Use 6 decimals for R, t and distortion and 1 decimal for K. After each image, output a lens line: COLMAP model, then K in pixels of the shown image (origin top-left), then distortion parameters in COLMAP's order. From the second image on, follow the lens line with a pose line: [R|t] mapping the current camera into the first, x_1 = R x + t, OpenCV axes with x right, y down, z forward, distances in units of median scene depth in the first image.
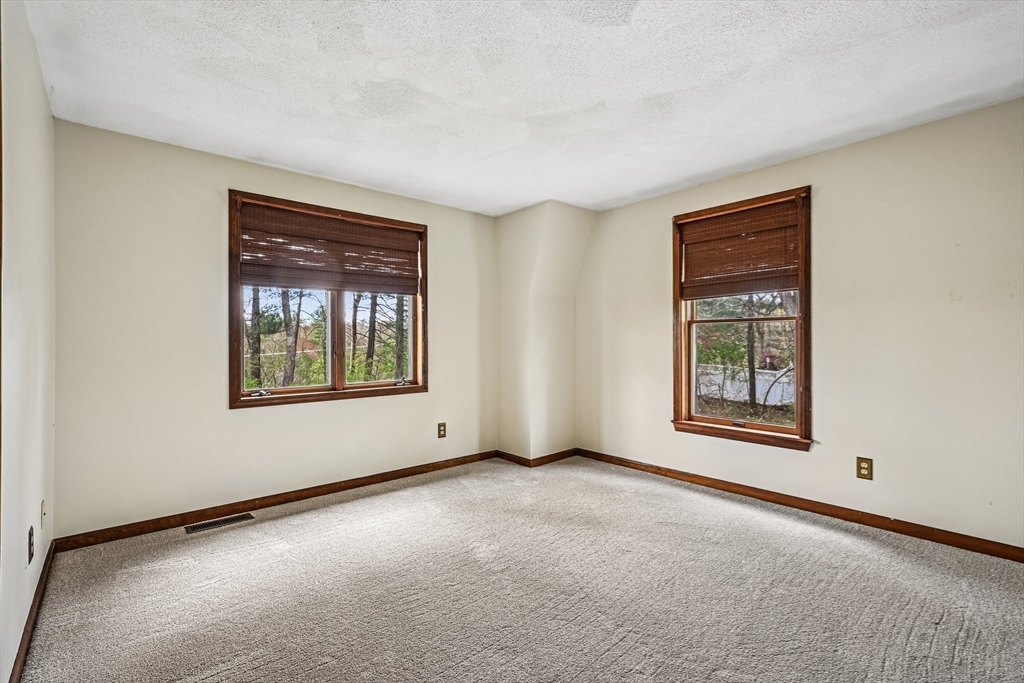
lens RADIAL K [[460.6, 0, 516.4], [0, 460.6, 342.9], [0, 0, 1]] dist [0.009051, -0.000577]
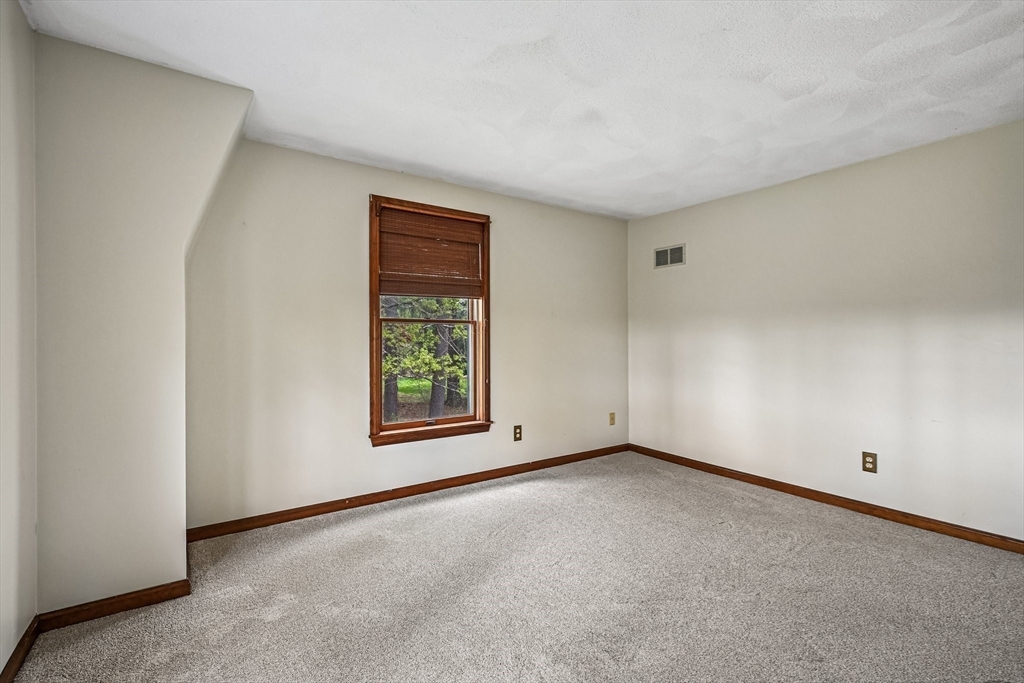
lens RADIAL K [[460.6, 0, 515.0], [0, 460.6, 339.0], [0, 0, 1]] dist [0.009051, -0.000577]
pose [[0.109060, 0.000840, 0.994035, -0.506504], [-0.001843, 0.999998, -0.000642, -0.009287], [-0.994033, -0.001762, 0.109062, 0.692476]]
